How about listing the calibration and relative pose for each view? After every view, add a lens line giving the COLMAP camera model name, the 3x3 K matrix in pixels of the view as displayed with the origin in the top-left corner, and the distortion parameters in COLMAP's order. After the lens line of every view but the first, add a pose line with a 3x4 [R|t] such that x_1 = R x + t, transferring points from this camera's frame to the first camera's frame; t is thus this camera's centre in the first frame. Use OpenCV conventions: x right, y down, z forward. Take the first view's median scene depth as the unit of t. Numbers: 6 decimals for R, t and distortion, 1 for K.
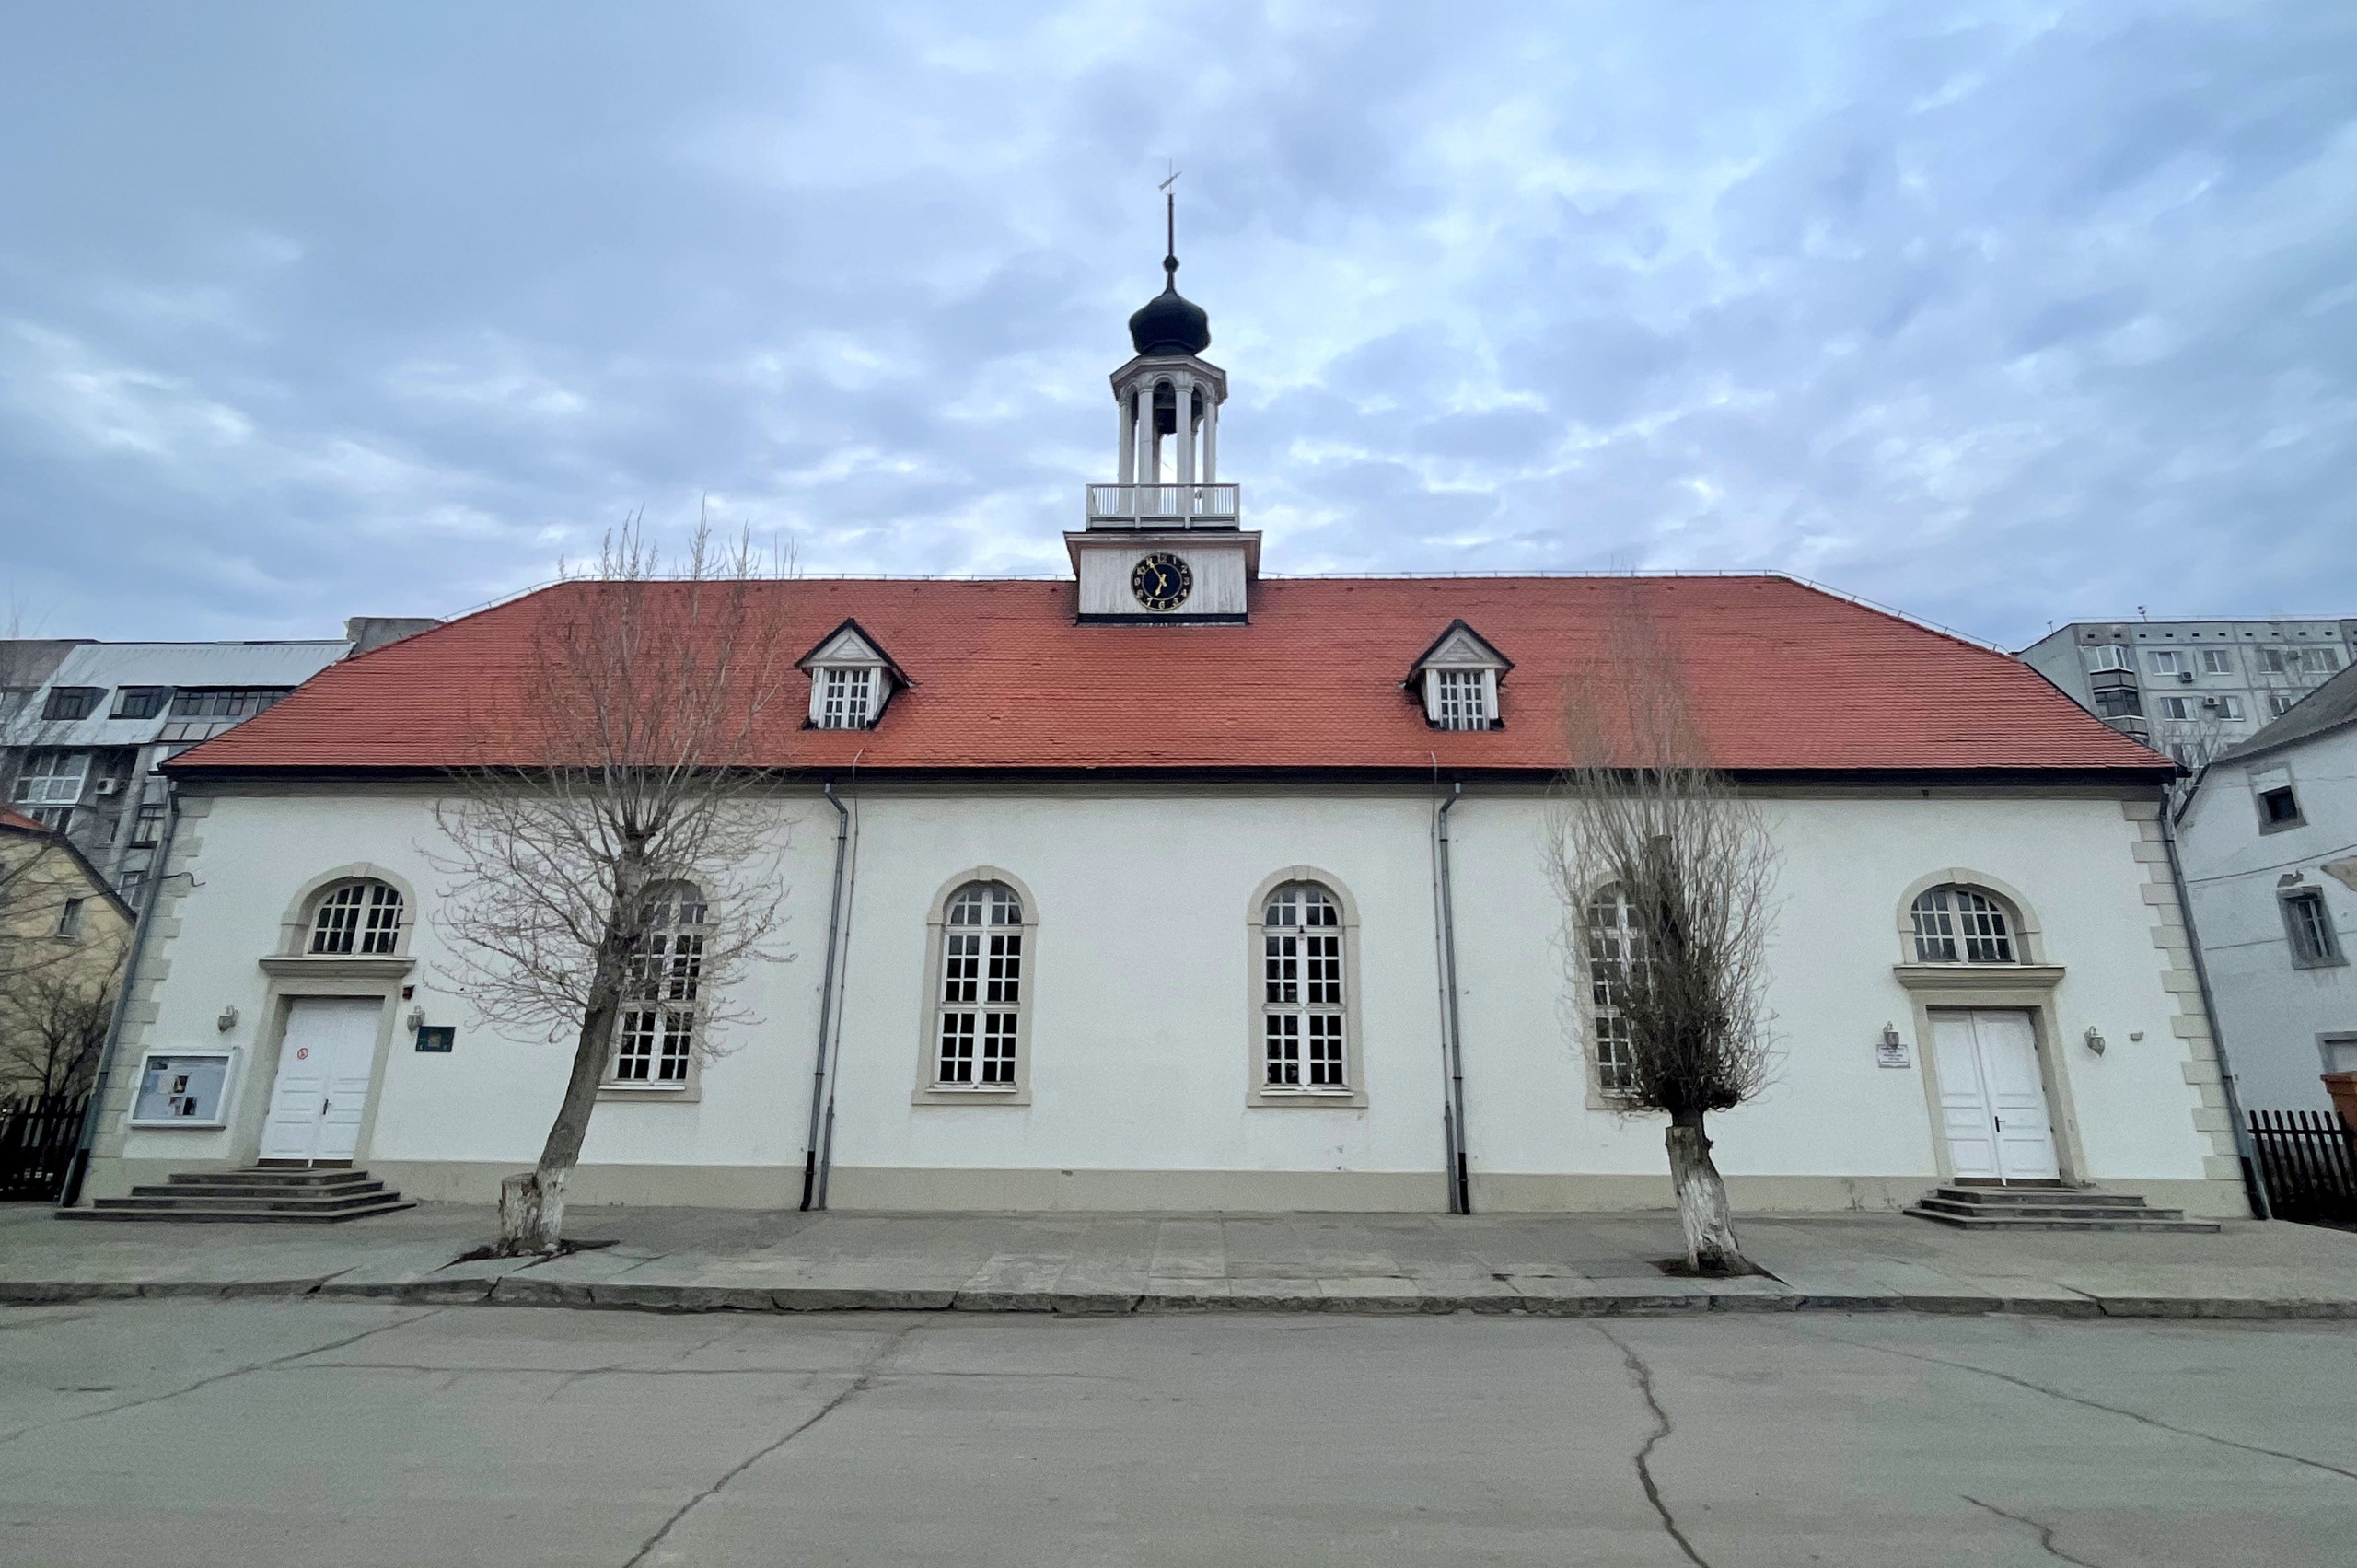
lens RADIAL K [[1226.5, 0, 1188.1], [0, 1226.5, 705.9], [0, 0, 1]] dist [-0.002758, 0.009917]
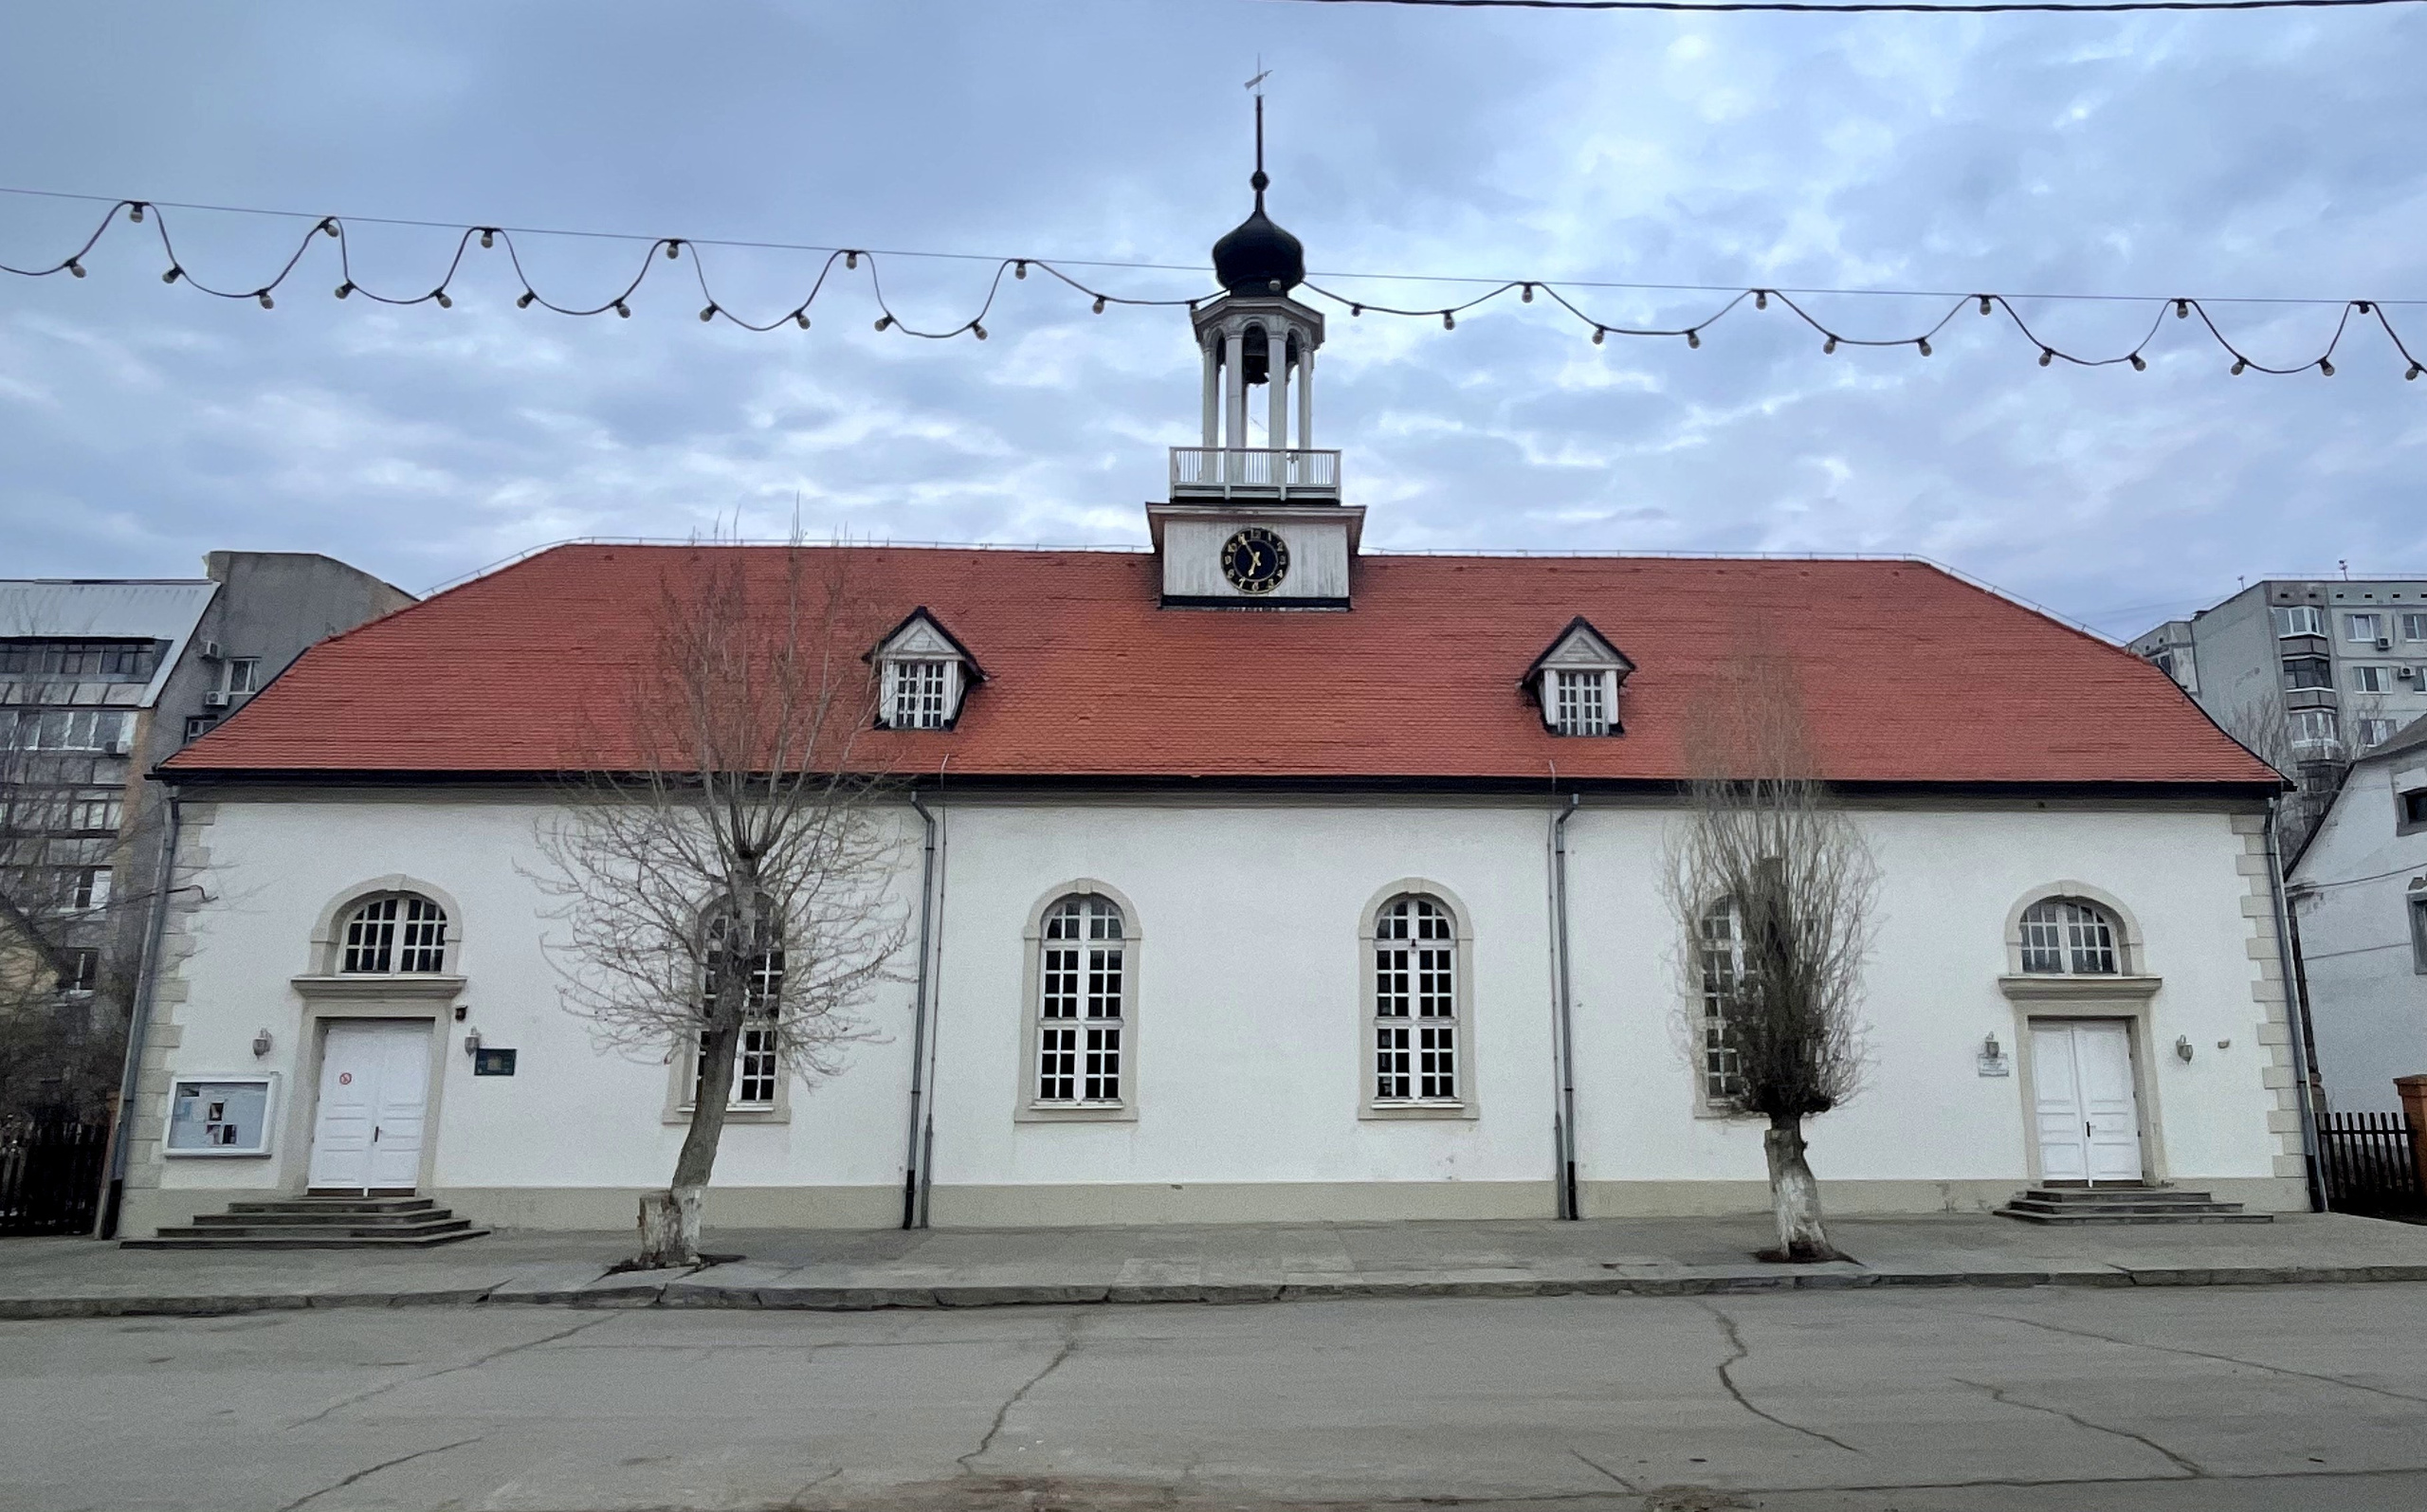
lens RADIAL K [[1555.8, 0, 1328.4], [0, 1555.8, 792.8], [0, 0, 1]] dist [0.023289, -0.006955]
pose [[0.997477, 0.003141, 0.070917, -0.062414], [-0.010118, 0.995112, 0.098230, -0.056460], [-0.070261, -0.098700, 0.992634, -0.209424]]
